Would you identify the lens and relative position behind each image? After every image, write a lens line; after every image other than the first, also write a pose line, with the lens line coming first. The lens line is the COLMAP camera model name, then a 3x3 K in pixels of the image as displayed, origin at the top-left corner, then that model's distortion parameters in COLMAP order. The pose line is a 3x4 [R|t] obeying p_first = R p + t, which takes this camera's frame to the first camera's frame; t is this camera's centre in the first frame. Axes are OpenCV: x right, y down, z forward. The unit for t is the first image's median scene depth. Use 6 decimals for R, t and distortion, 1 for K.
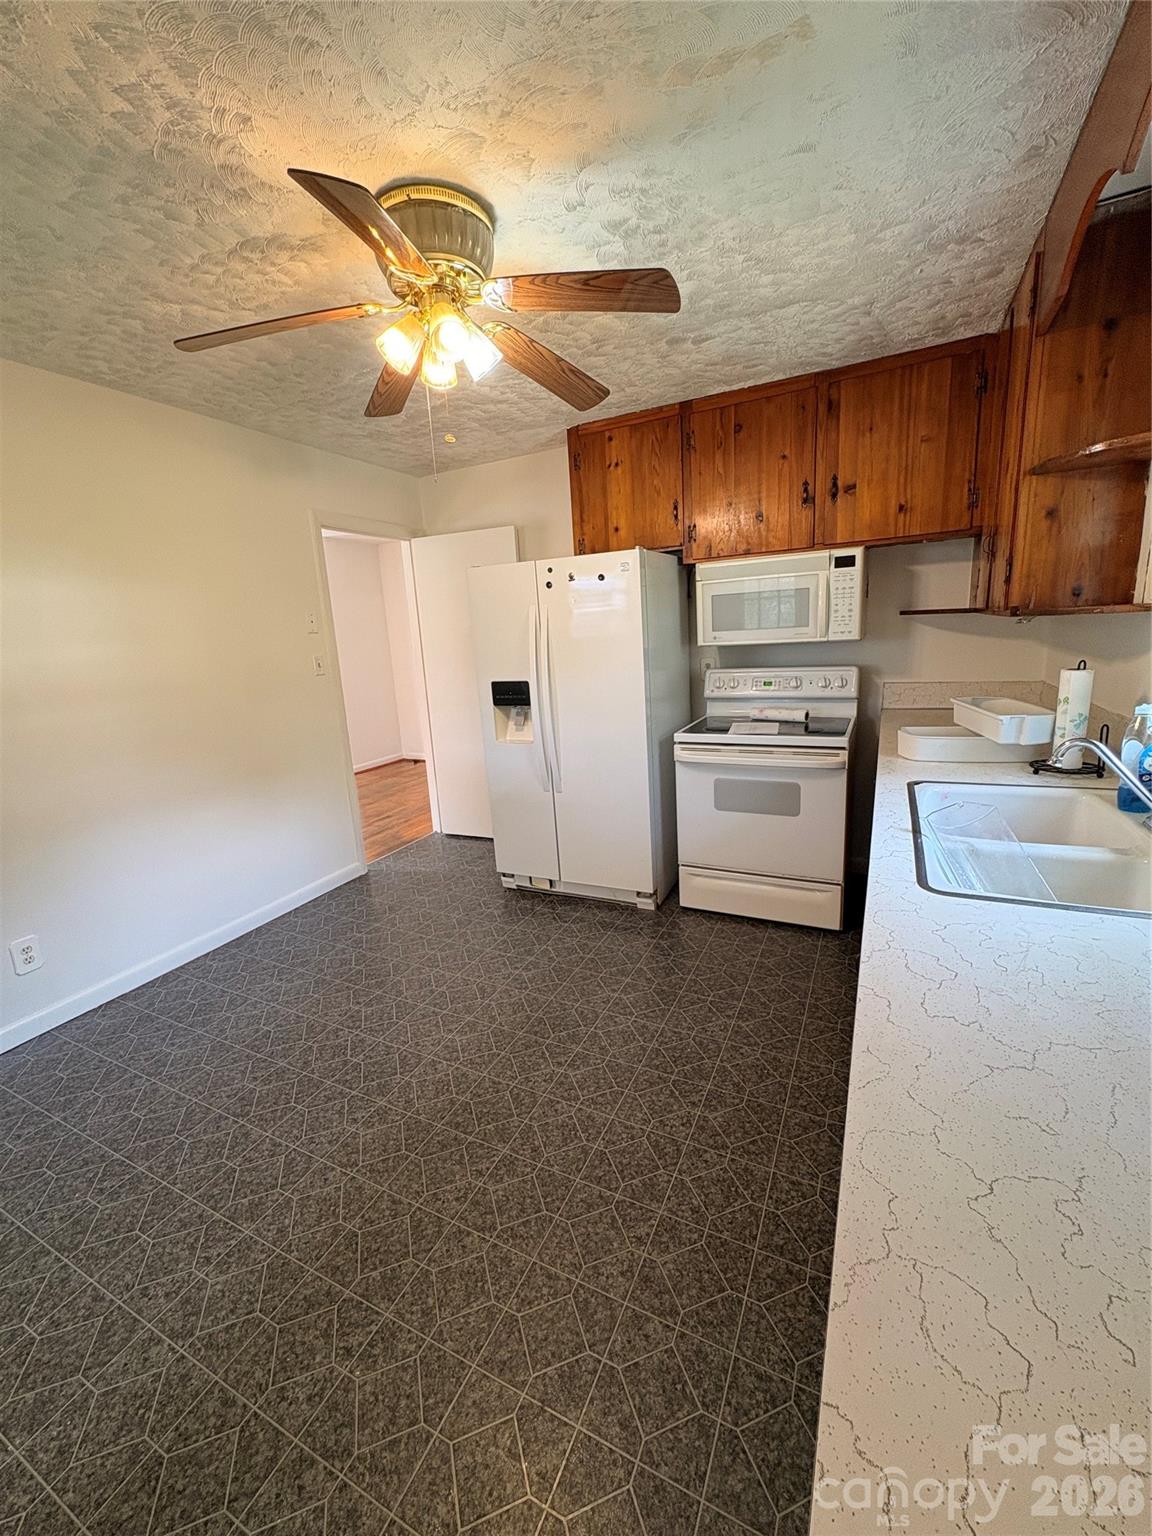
lens RADIAL K [[601.3, 0, 576.0], [0, 601.3, 768.0], [0, 0, 1]] dist [-0.010596, 0.002341]
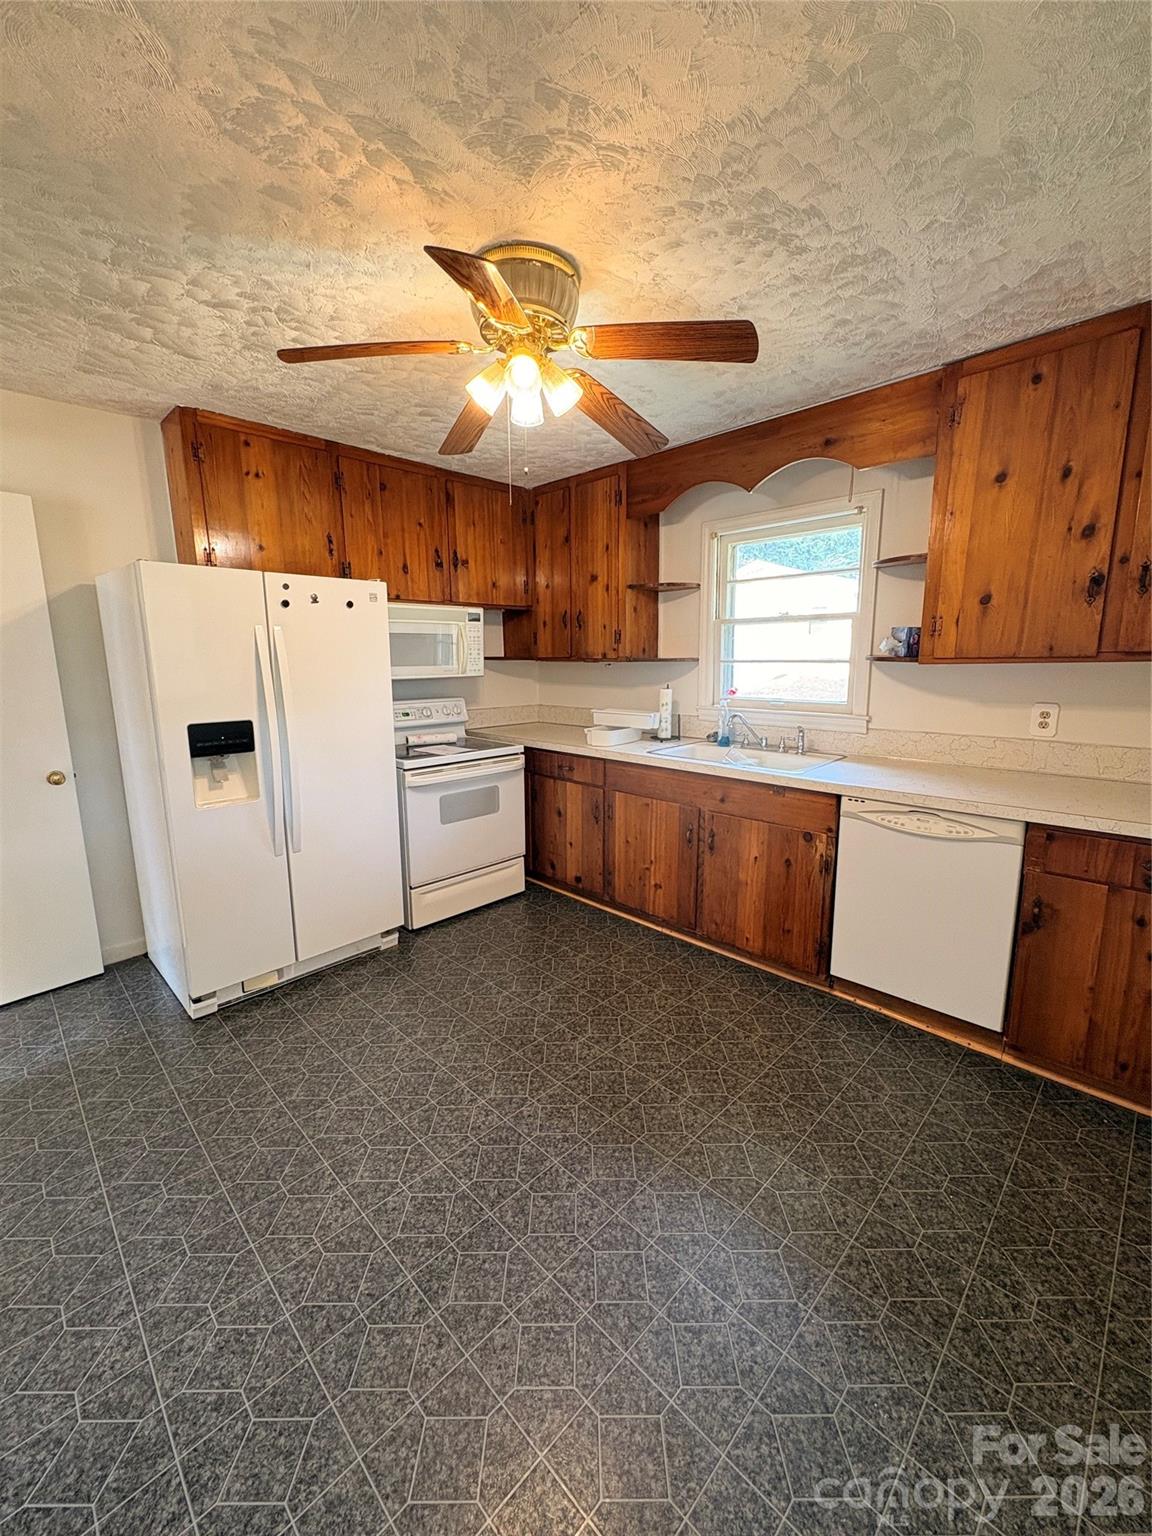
lens RADIAL K [[612.6, 0, 580.4], [0, 612.6, 758.4], [0, 0, 1]] dist [0.006647, -0.000471]
pose [[0.326001, -0.103772, 0.939657, -0.743333], [0.197758, 0.979452, 0.039557, -0.044487], [-0.924454, 0.172929, 0.339825, 0.361372]]
